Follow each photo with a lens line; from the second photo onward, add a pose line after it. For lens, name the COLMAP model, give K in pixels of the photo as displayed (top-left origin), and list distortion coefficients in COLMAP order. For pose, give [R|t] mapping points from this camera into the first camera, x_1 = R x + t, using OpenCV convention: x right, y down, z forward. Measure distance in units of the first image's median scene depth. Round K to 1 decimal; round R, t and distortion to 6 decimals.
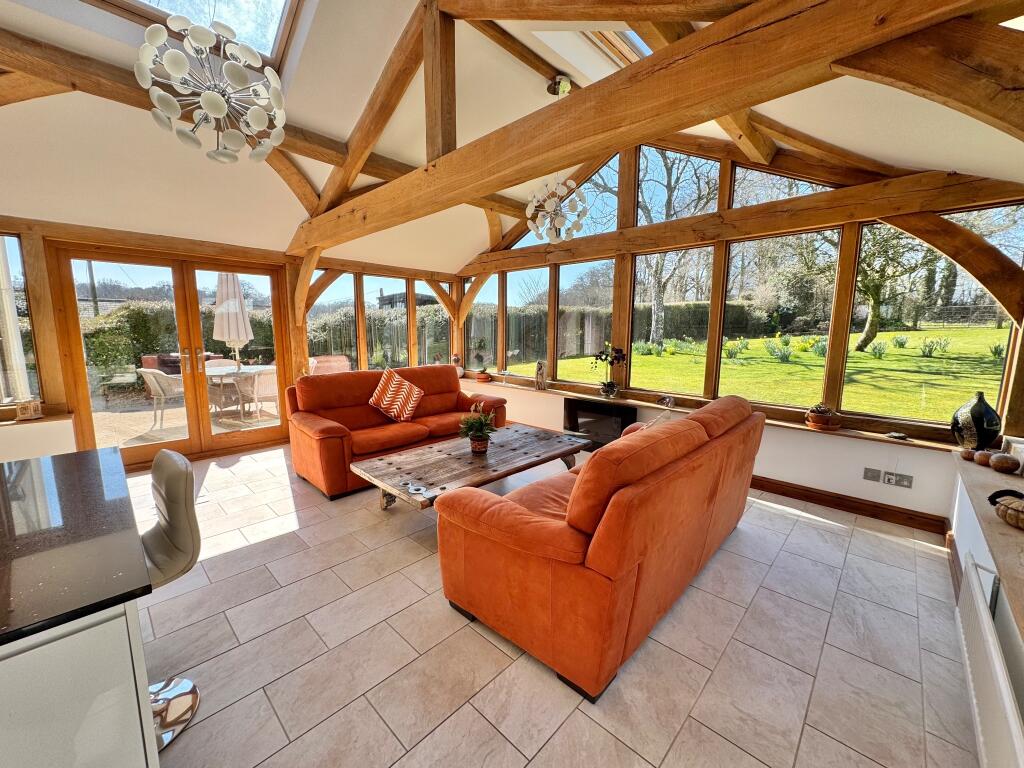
lens RADIAL K [[406.2, 0, 512.2], [0, 406.2, 384.8], [0, 0, 1]] dist [-0.003331, -0.000125]
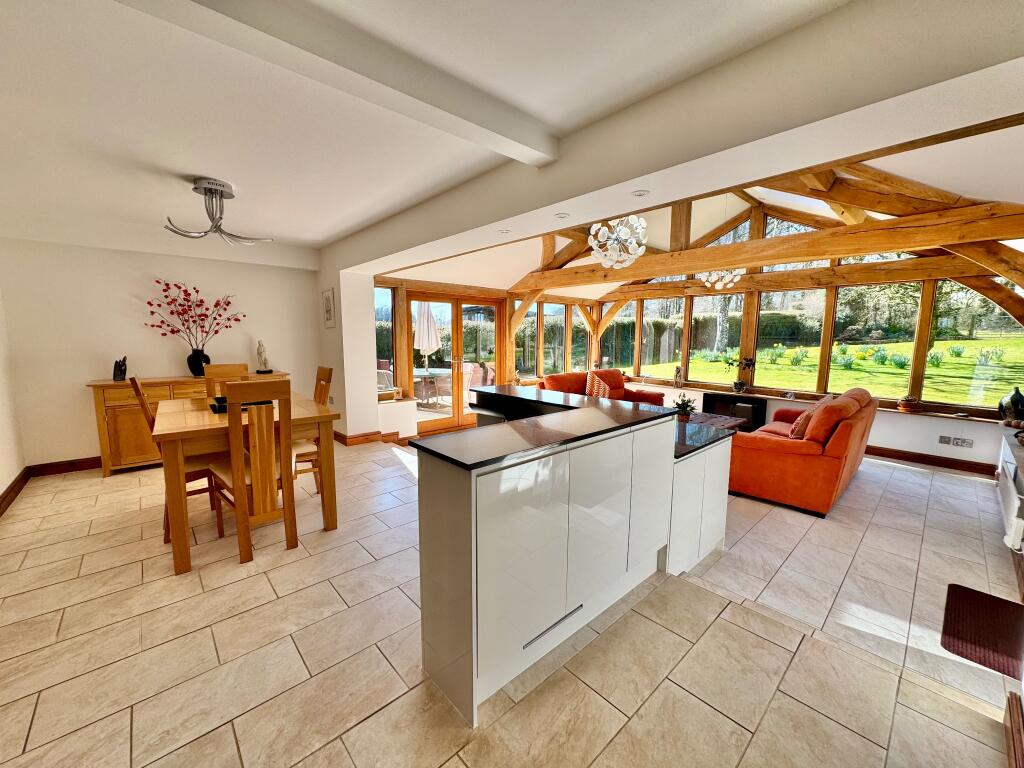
lens RADIAL K [[406.2, 0, 511.3], [0, 406.2, 384.2], [0, 0, 1]] dist [-0.003331, -0.000125]
pose [[0.997785, 0.010660, -0.065665, -0.511584], [-0.011610, 0.999833, -0.014103, 0.033757], [0.065504, 0.014834, 0.997742, -0.503674]]
